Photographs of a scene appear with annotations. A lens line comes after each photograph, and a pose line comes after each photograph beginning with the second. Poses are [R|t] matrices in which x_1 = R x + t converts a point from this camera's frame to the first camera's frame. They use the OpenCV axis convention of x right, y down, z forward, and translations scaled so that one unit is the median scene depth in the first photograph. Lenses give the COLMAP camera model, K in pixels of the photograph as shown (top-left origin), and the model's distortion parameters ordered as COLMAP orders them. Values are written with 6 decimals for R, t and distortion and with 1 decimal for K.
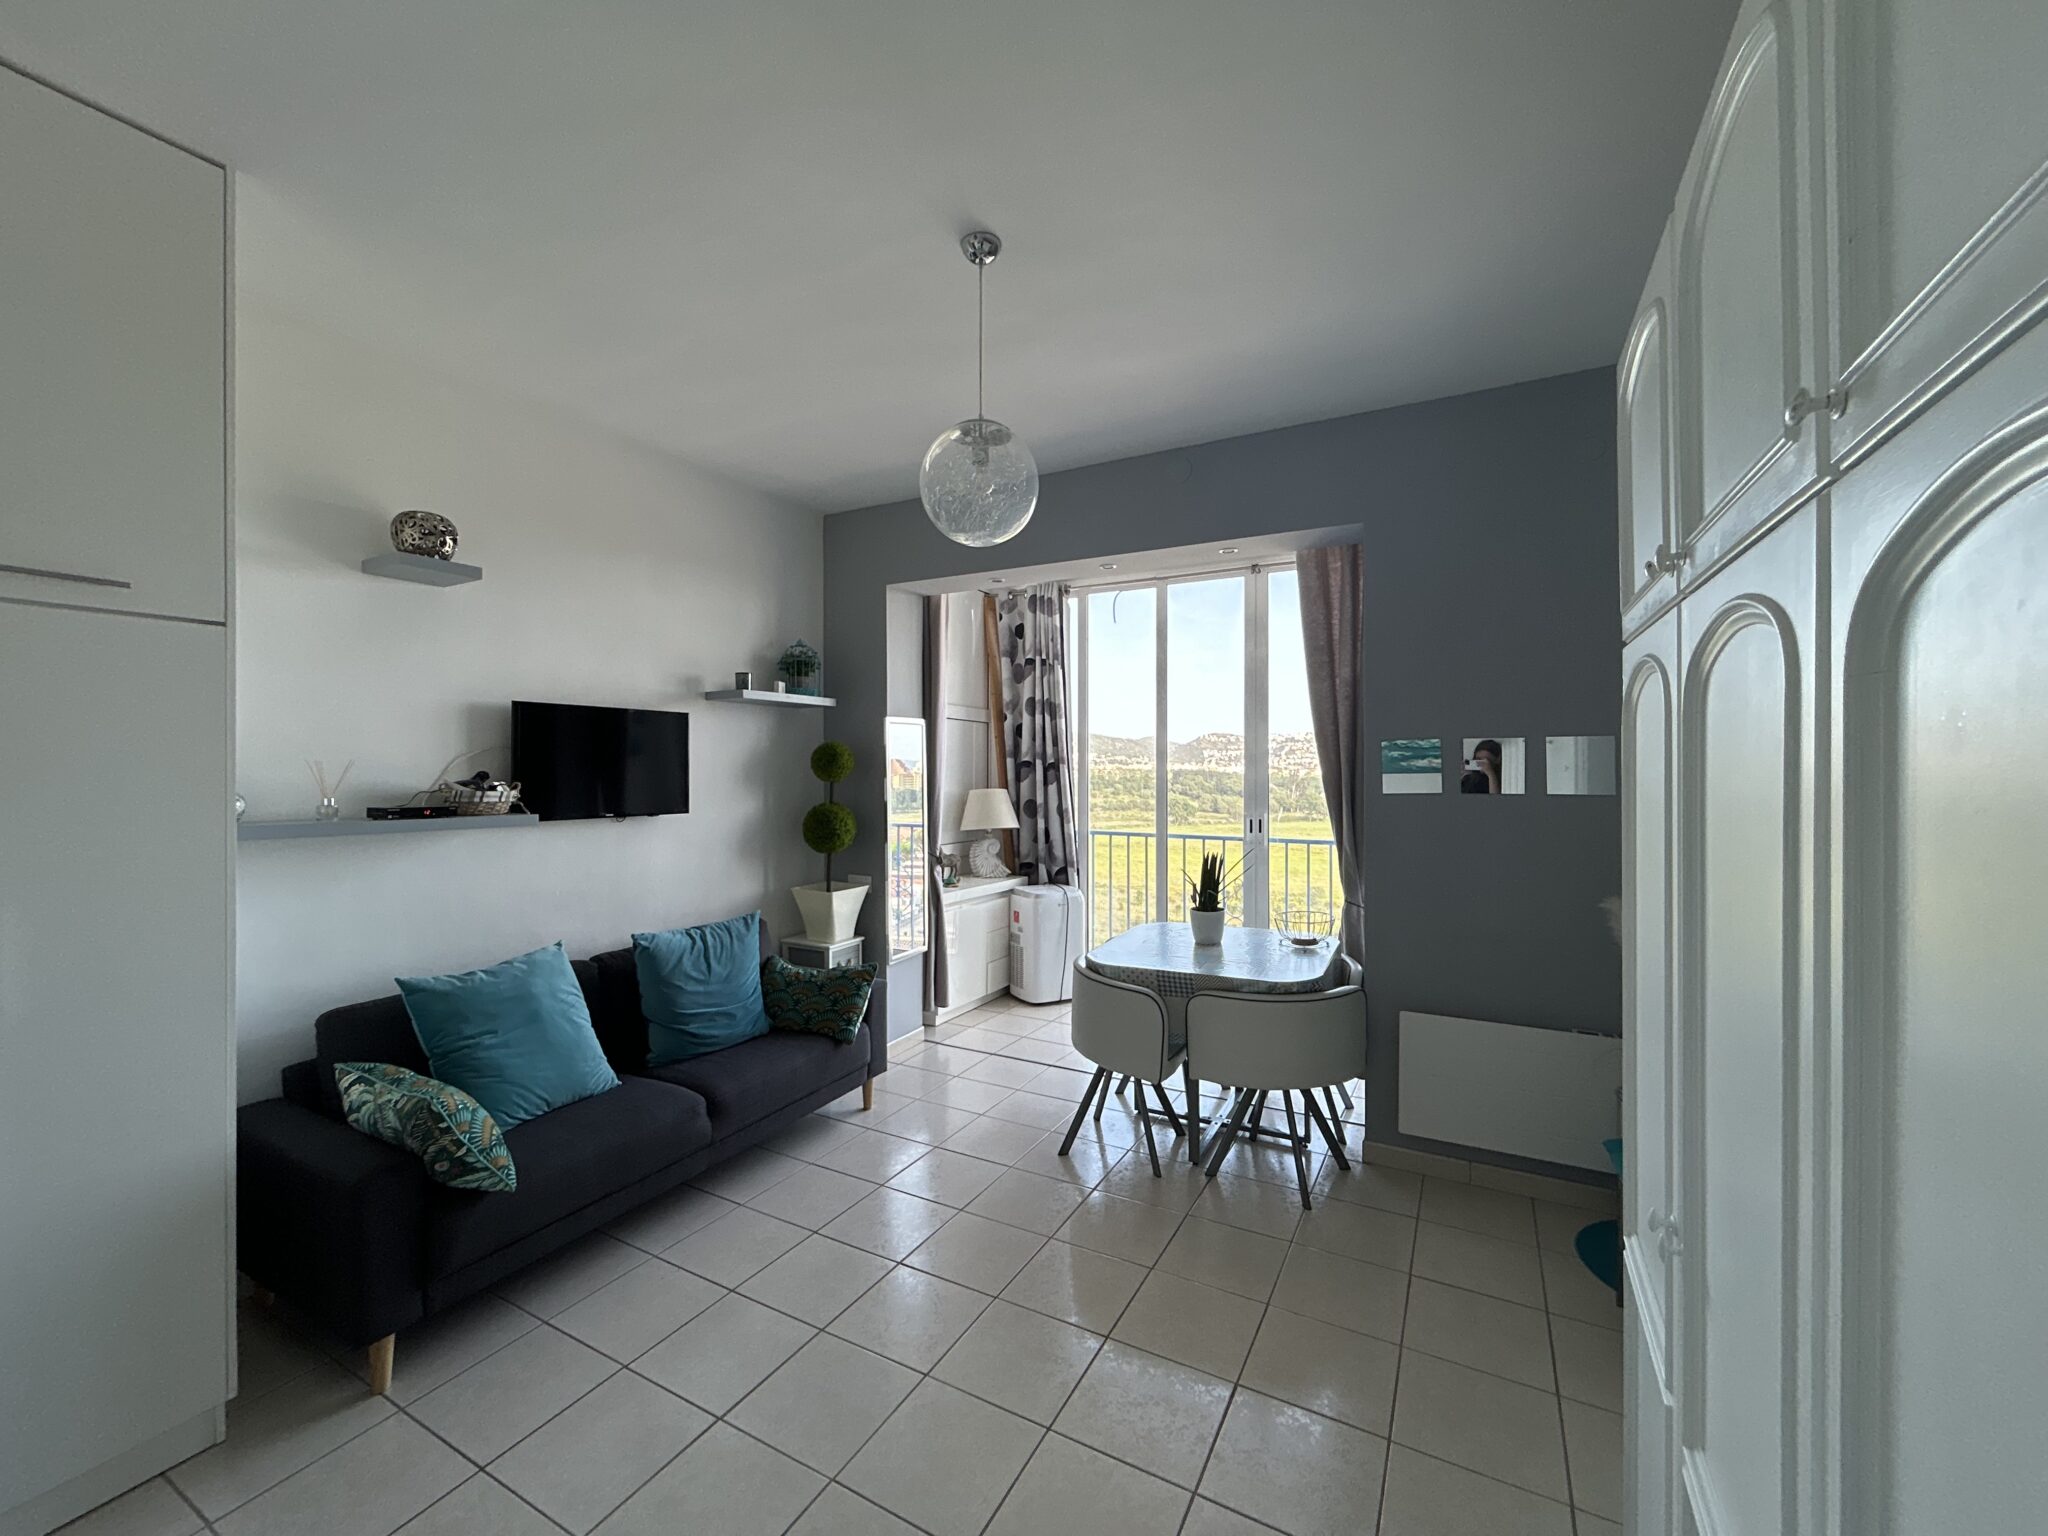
lens RADIAL K [[827.4, 0, 1022.4], [0, 827.4, 764.0], [0, 0, 1]] dist [0.000666, 0.000680]
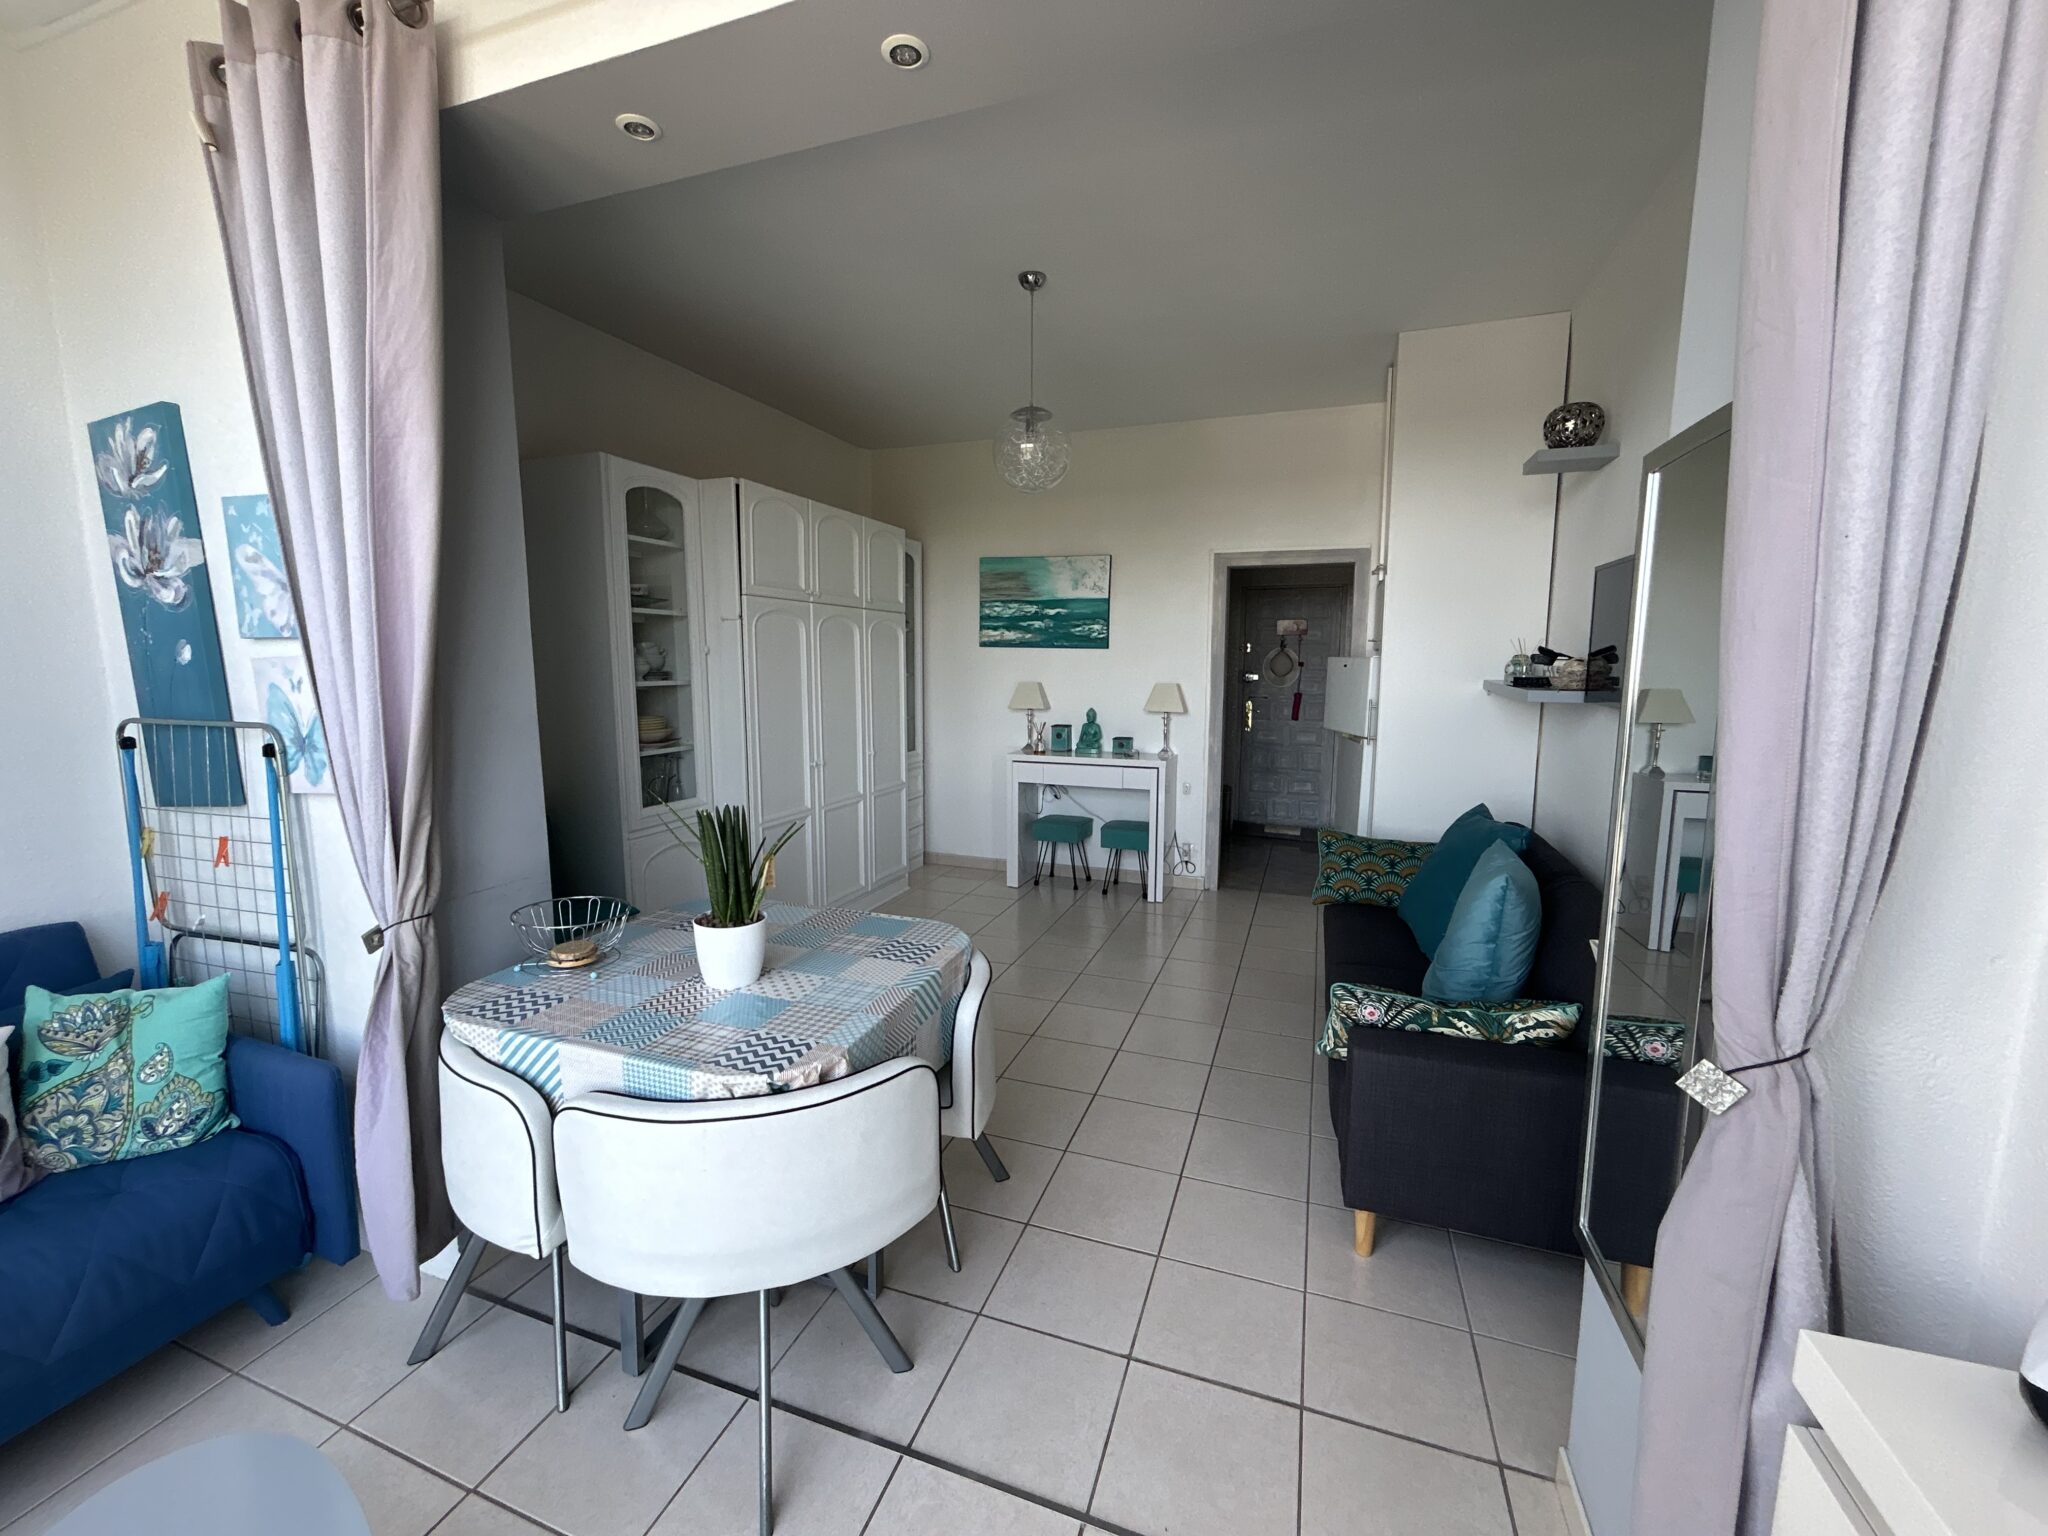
lens RADIAL K [[828.6, 0, 1021.4], [0, 828.6, 766.8], [0, 0, 1]] dist [-0.000492, 0.000422]
pose [[-0.987839, 0.023516, -0.153689, 0.129537], [0.003385, 0.991514, 0.129953, 0.016894], [0.155441, 0.127852, -0.979537, 1.577533]]
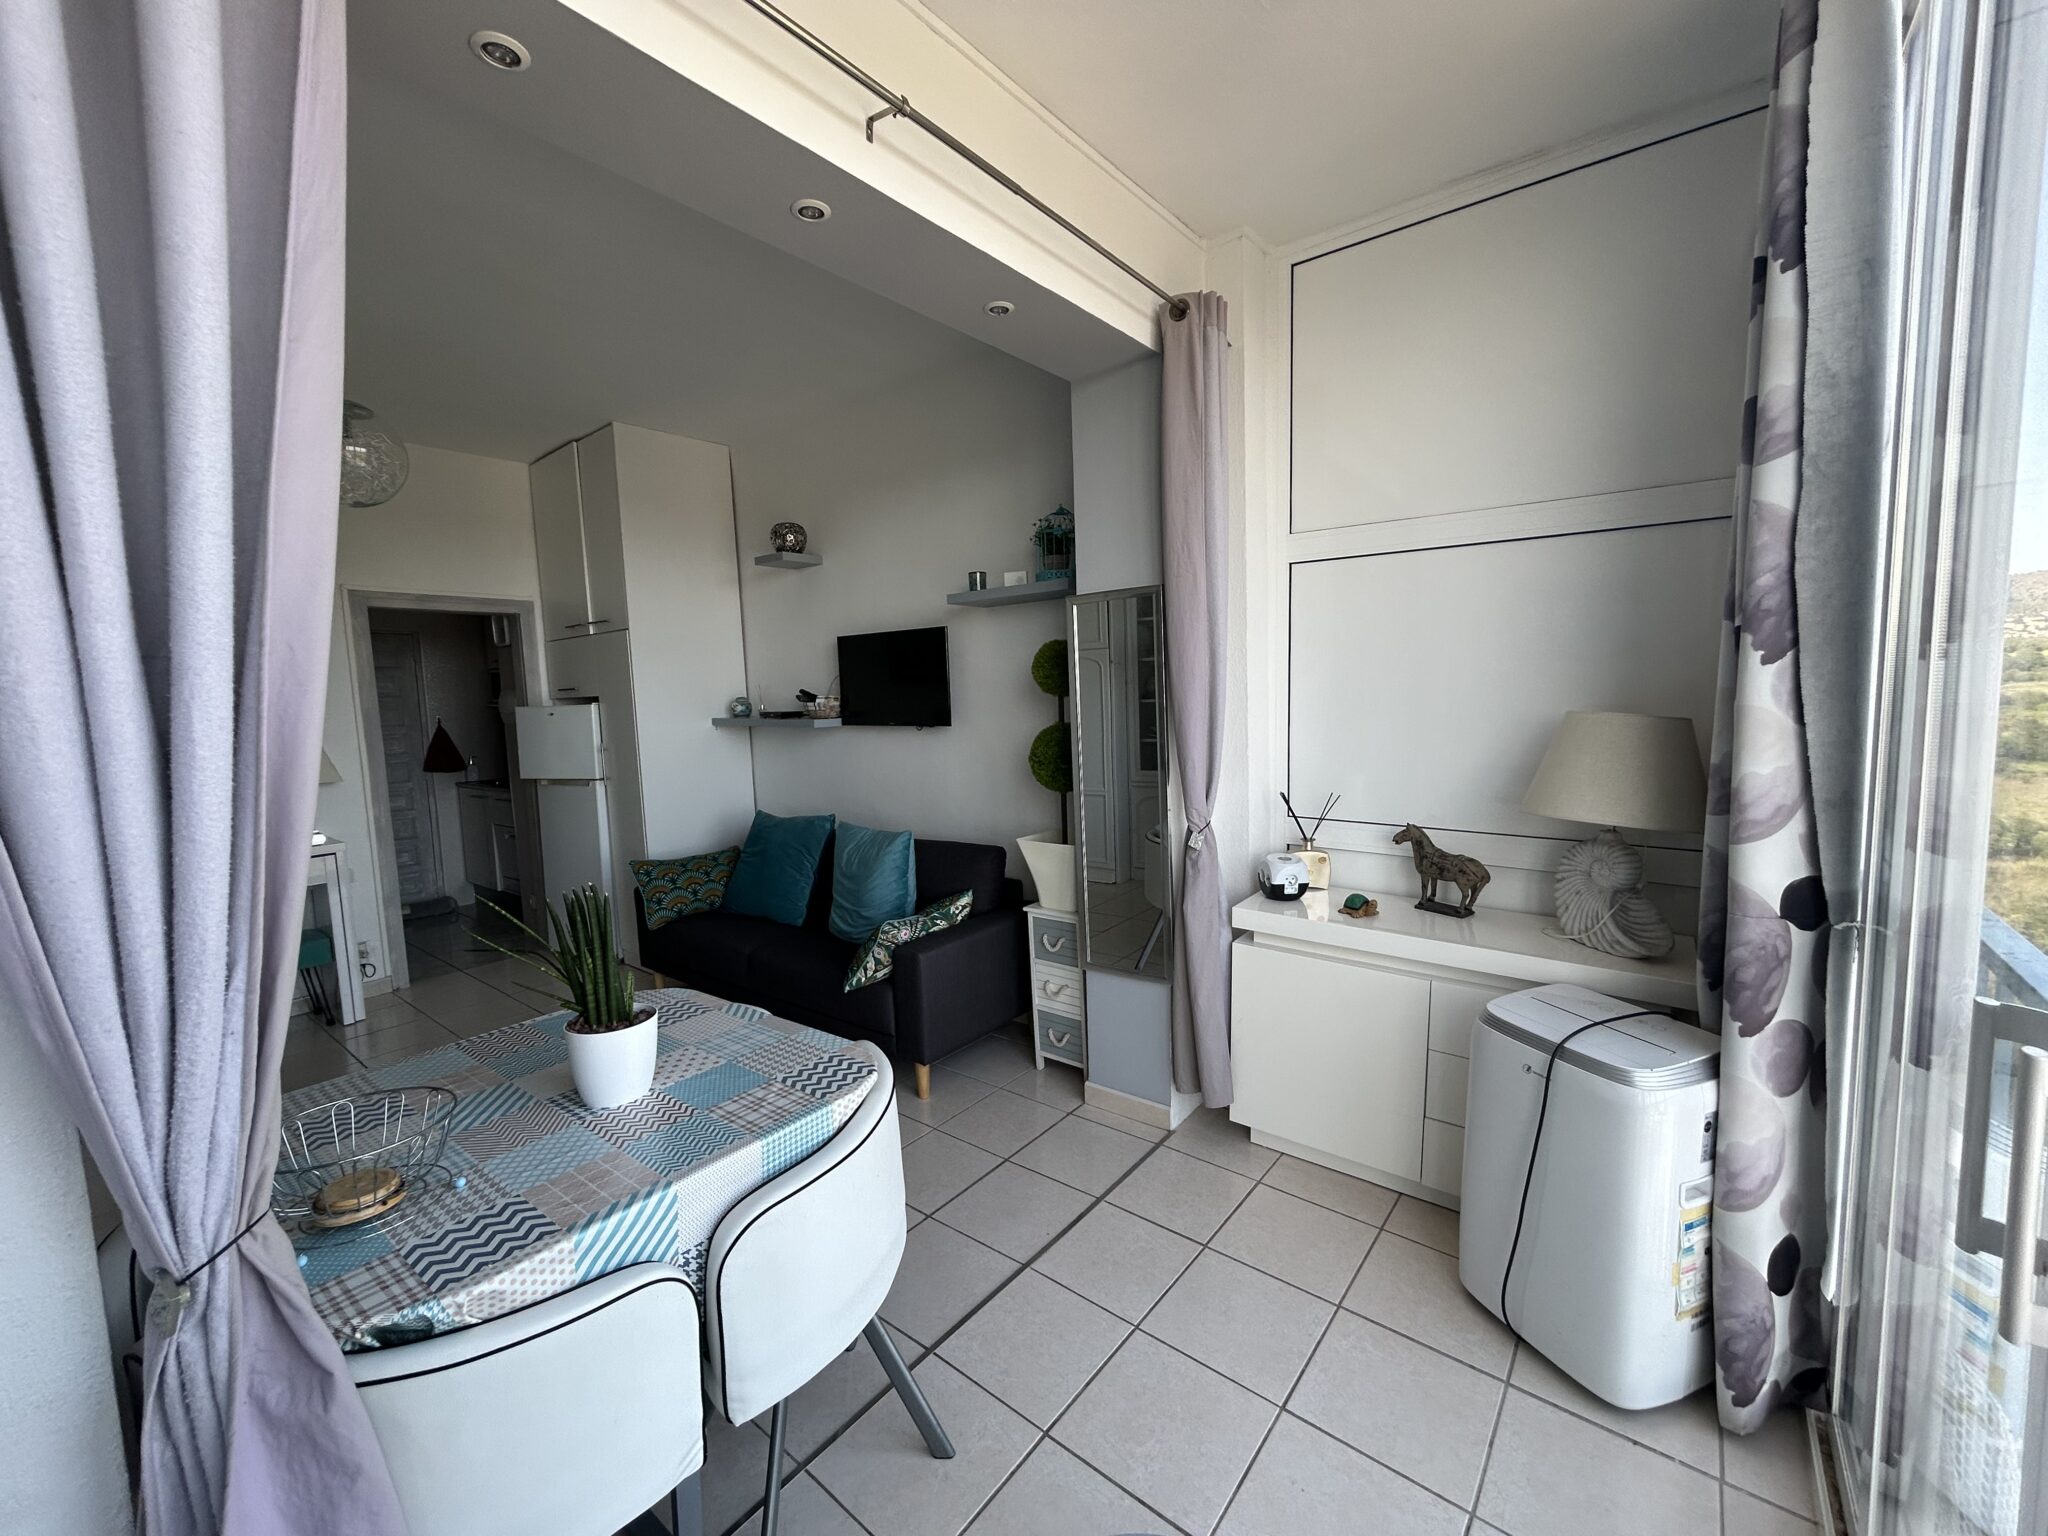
lens RADIAL K [[828.6, 0, 1021.4], [0, 828.6, 766.8], [0, 0, 1]] dist [-0.000492, 0.000422]
pose [[-0.172673, 0.101980, -0.979686, 0.612511], [0.038089, 0.994573, 0.096817, 0.014231], [0.984242, -0.020597, -0.175620, 1.335397]]
